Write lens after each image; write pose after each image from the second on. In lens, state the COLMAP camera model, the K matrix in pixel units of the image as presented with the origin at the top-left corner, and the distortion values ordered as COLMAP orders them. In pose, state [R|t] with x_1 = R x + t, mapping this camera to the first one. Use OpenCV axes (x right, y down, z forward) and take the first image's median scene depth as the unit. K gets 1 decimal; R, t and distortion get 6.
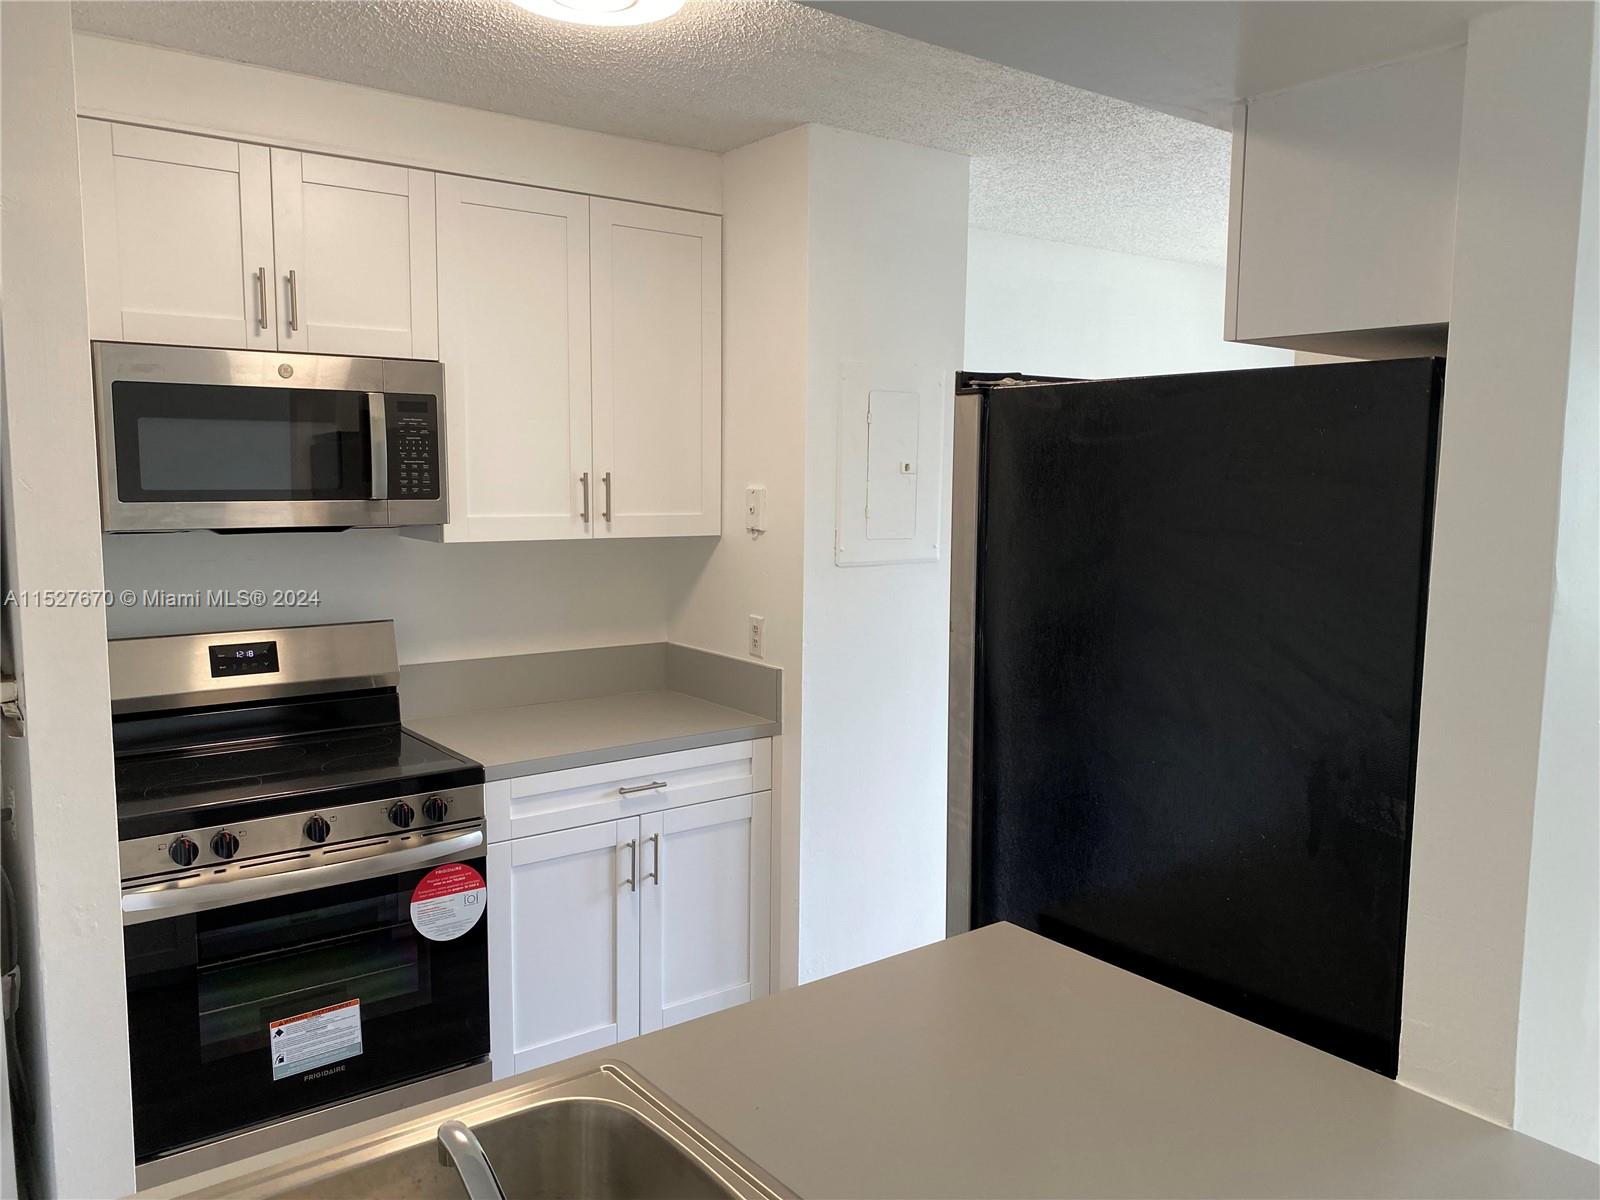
lens RADIAL K [[1209.5, 0, 803.4], [0, 1209.5, 605.5], [0, 0, 1]] dist [0.035158, -0.053618]
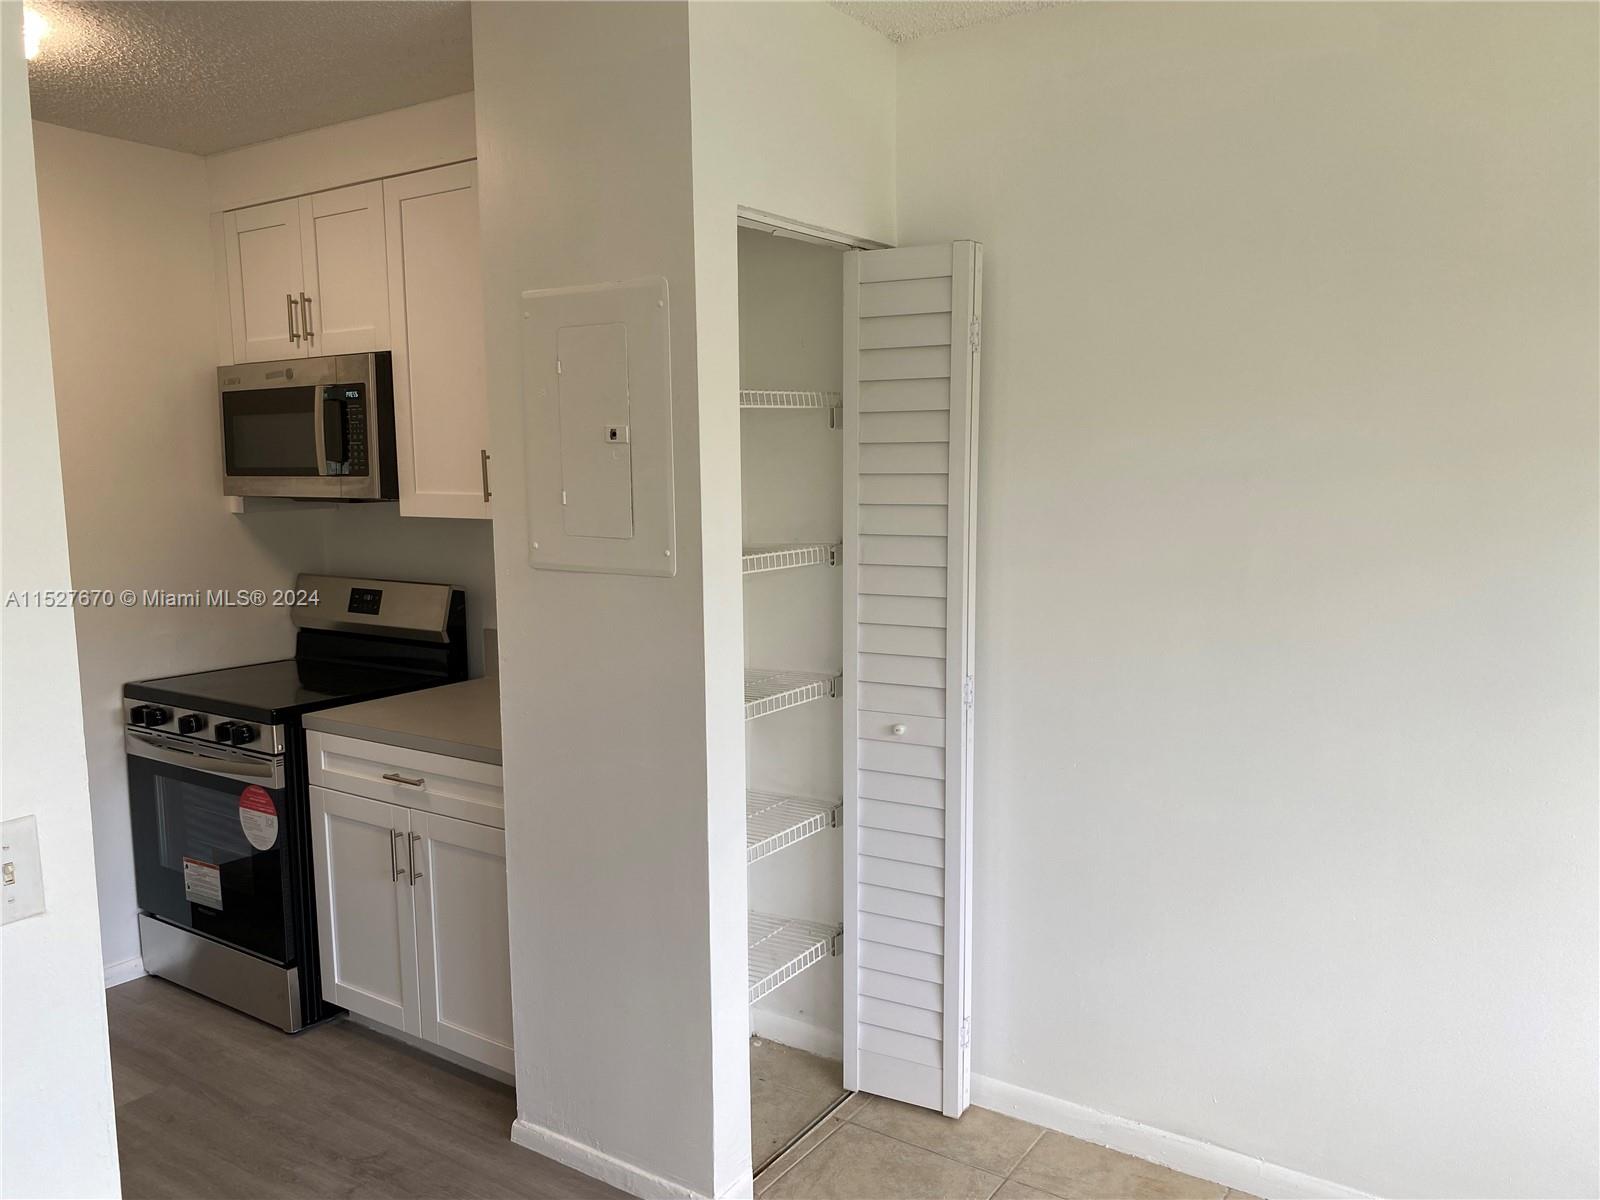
lens RADIAL K [[1209.5, 0, 797.1], [0, 1209.5, 612.2], [0, 0, 1]] dist [0.035158, -0.053618]
pose [[0.327331, 0.106782, -0.938857, 0.909887], [-0.099720, 0.991949, 0.078053, -0.091555], [0.939633, 0.068074, 0.335344, 1.023770]]
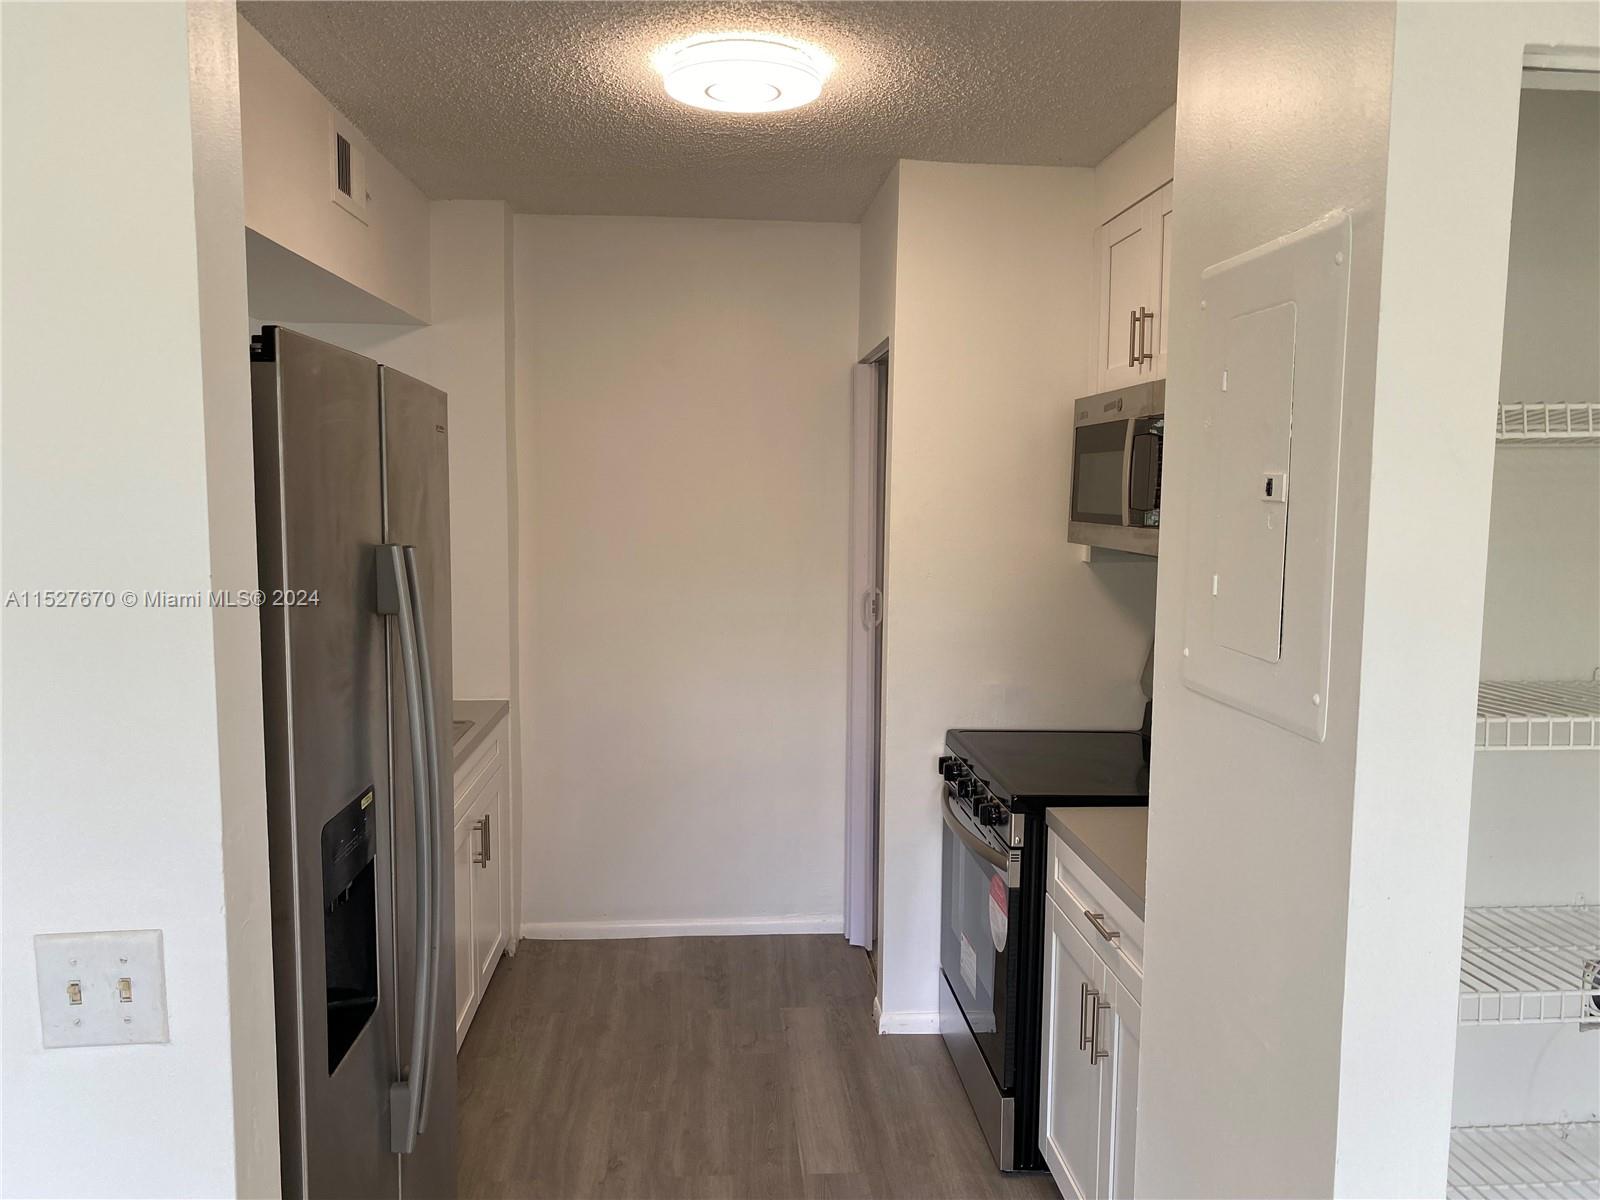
lens RADIAL K [[1209.5, 0, 802.6], [0, 1209.5, 608.4], [0, 0, 1]] dist [0.035158, -0.053618]
pose [[-0.537581, 0.069787, -0.840319, 0.607416], [-0.113744, 0.981459, 0.154274, -0.139997], [0.835505, 0.178516, -0.519676, 1.276654]]
